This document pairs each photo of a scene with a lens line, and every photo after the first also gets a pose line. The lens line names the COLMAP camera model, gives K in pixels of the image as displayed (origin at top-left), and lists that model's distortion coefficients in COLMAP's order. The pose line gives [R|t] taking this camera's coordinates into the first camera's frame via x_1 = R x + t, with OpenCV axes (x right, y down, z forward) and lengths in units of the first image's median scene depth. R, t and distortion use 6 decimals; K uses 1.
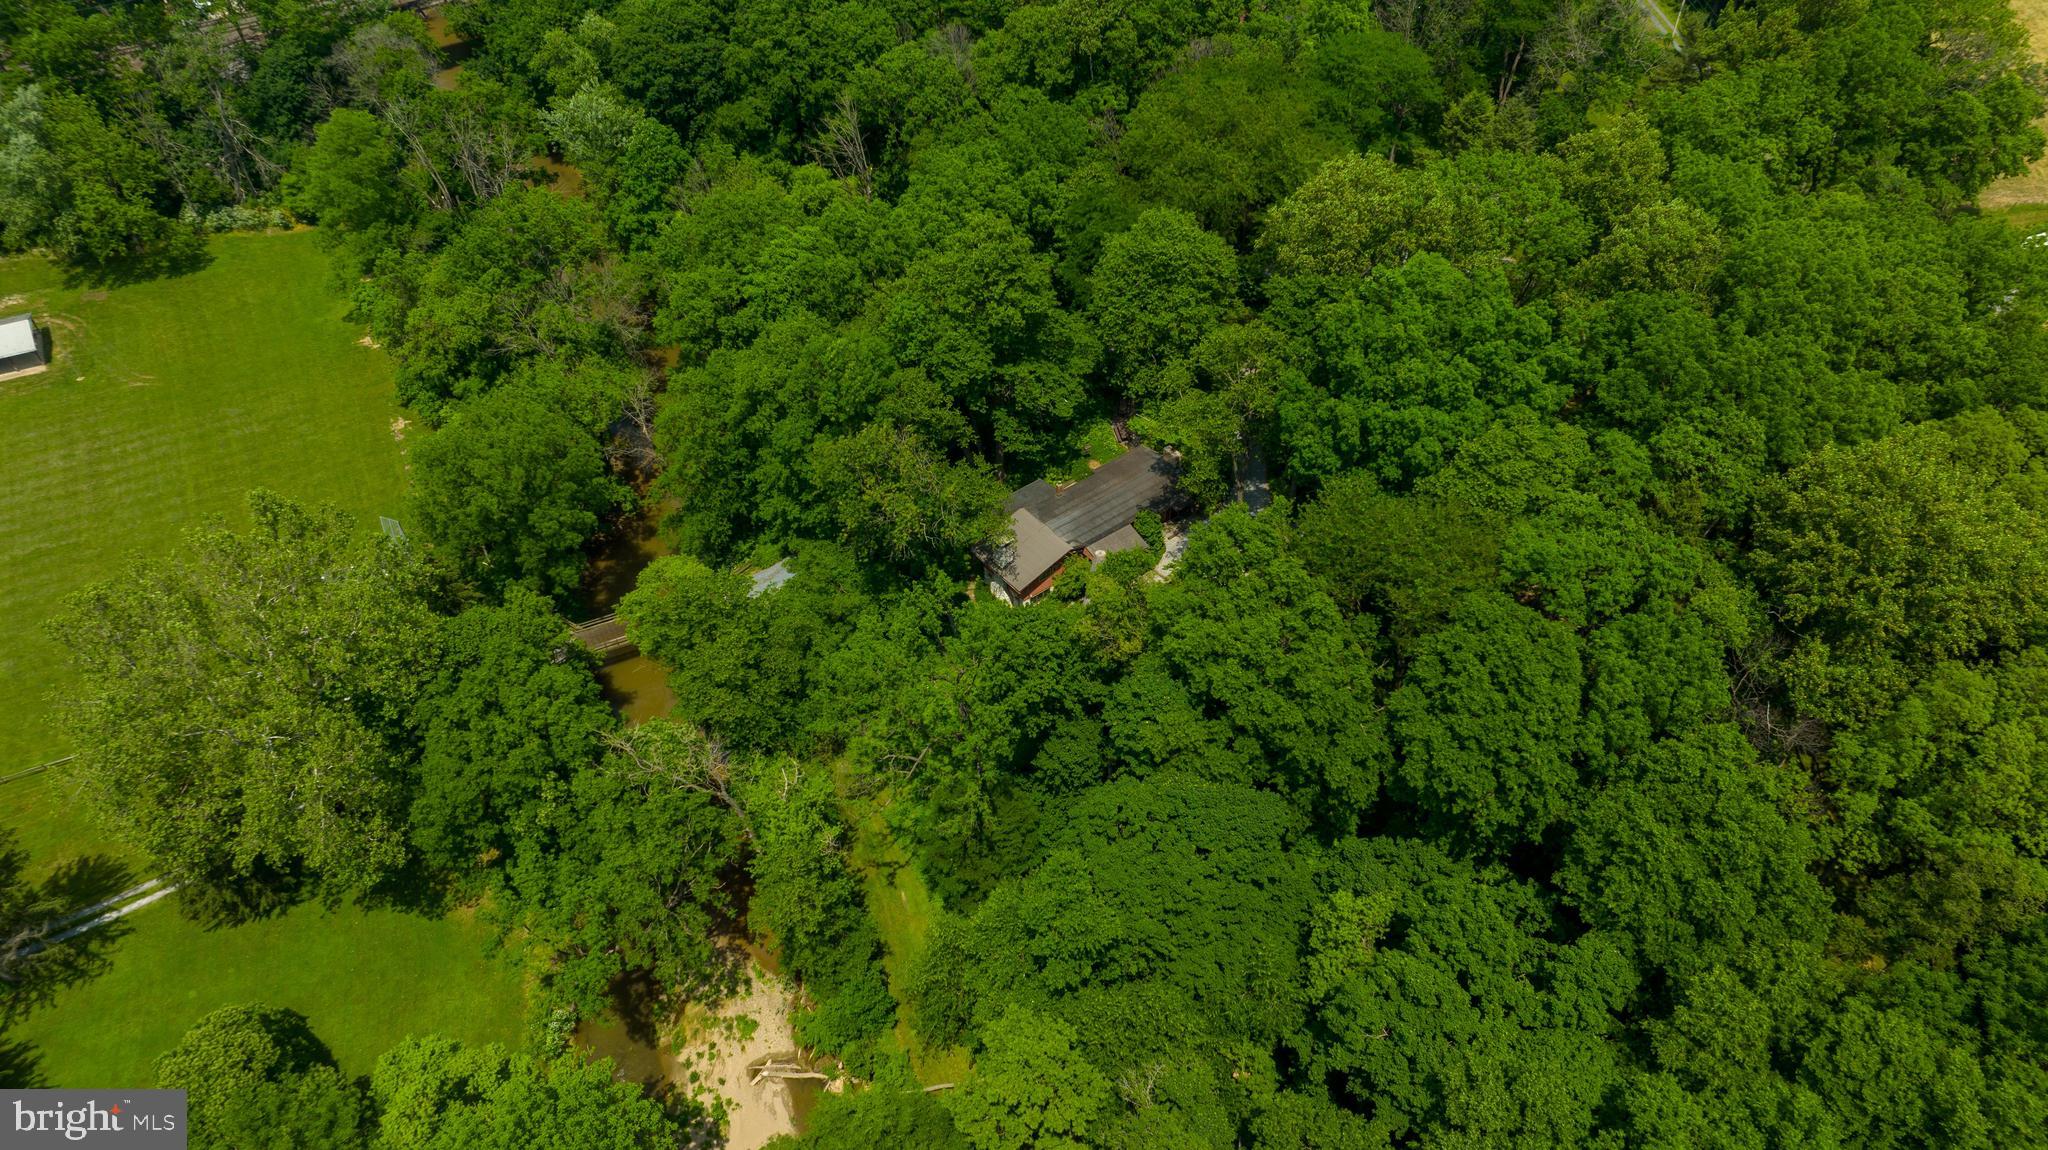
lens RADIAL K [[1450.3, 0, 1022.6], [0, 1450.3, 546.6], [0, 0, 1]] dist [0.057052, 0.000678]
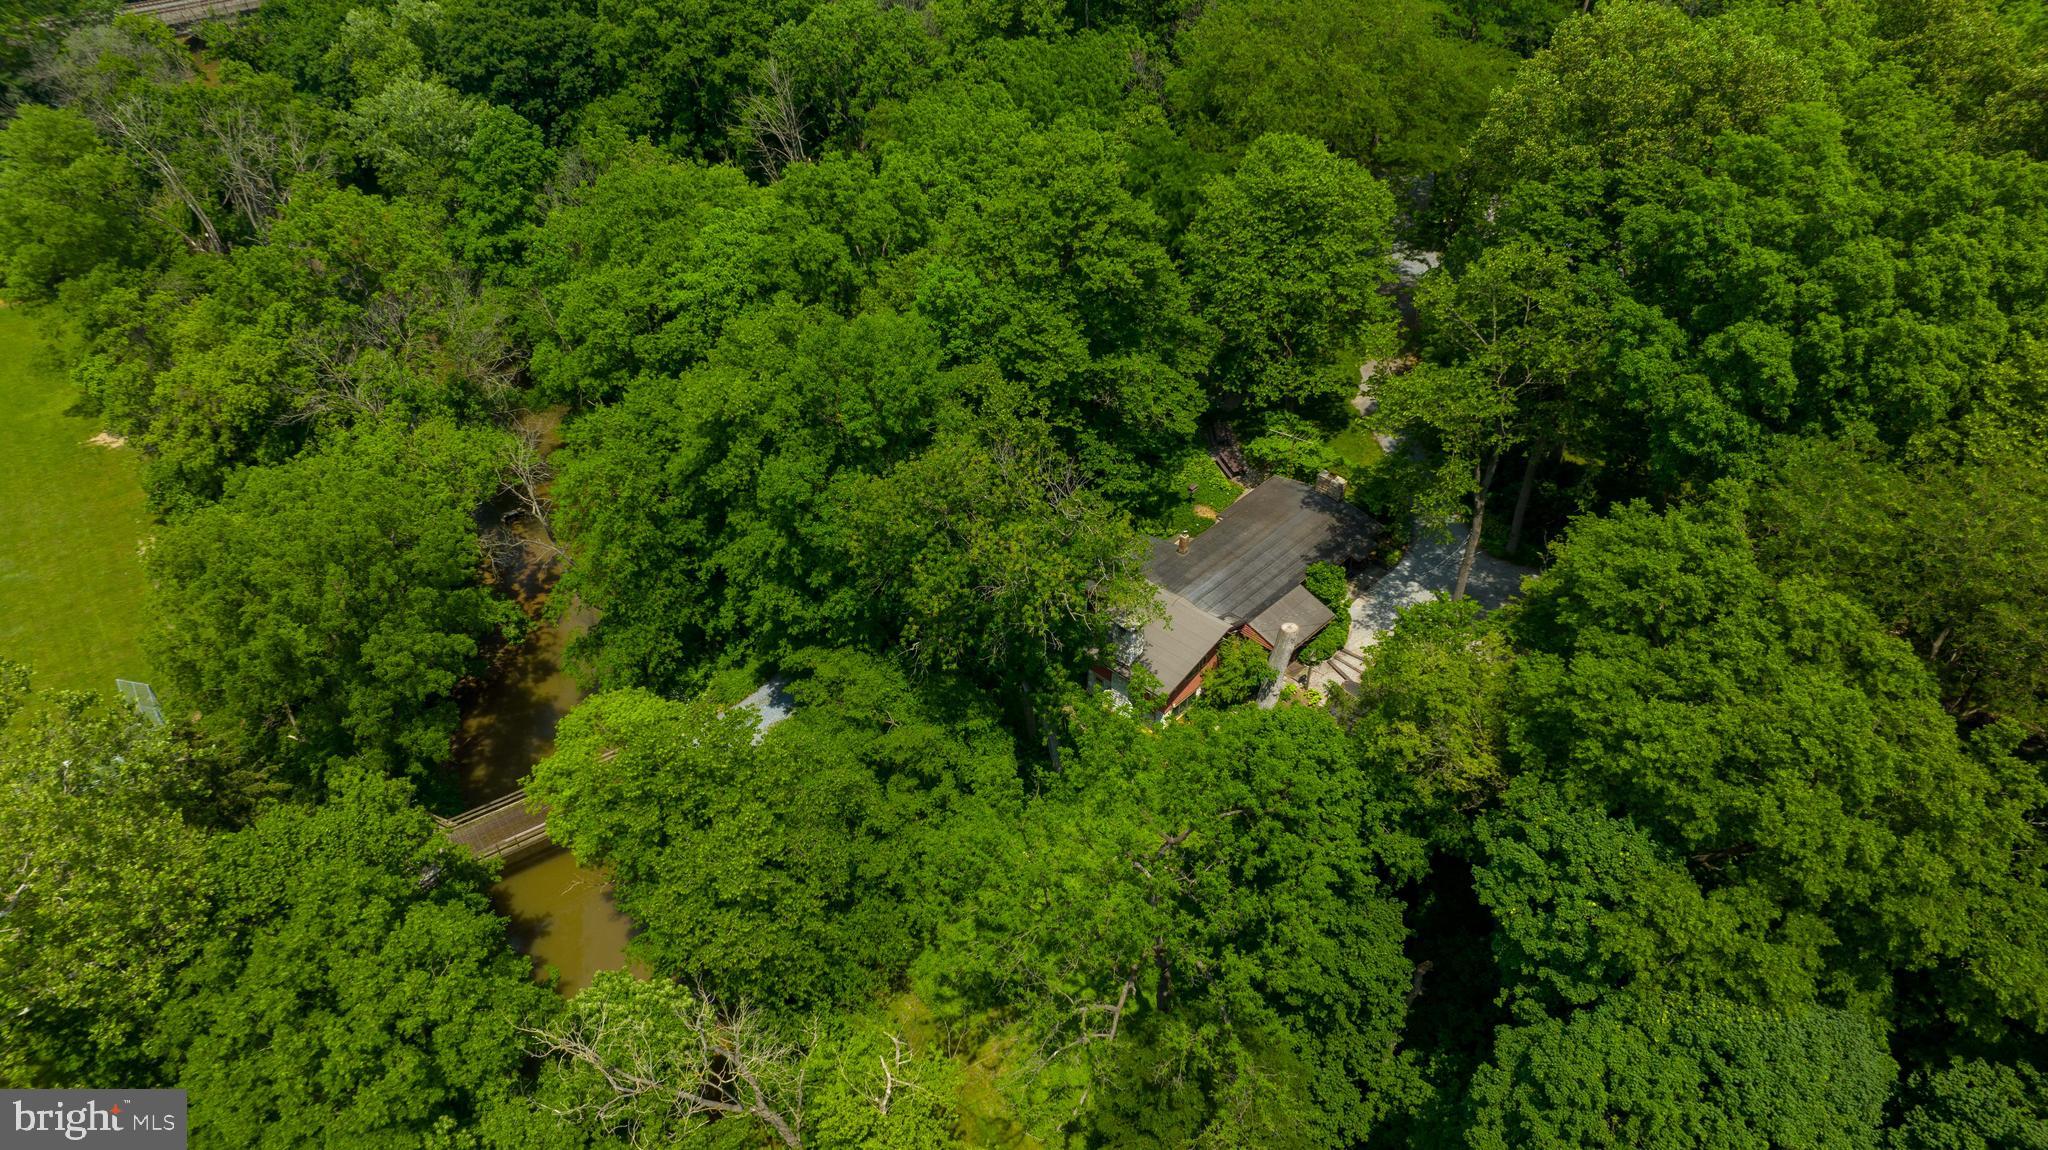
lens RADIAL K [[1415.3, 0, 1024.0], [0, 1415.3, 575.0], [0, 0, 1]] dist [-0.037250, 0.079010]
pose [[0.988655, -0.081429, 0.126218, -0.133662], [0.090308, 0.993705, -0.066290, 0.011927], [-0.120026, 0.076936, 0.989785, 0.373951]]
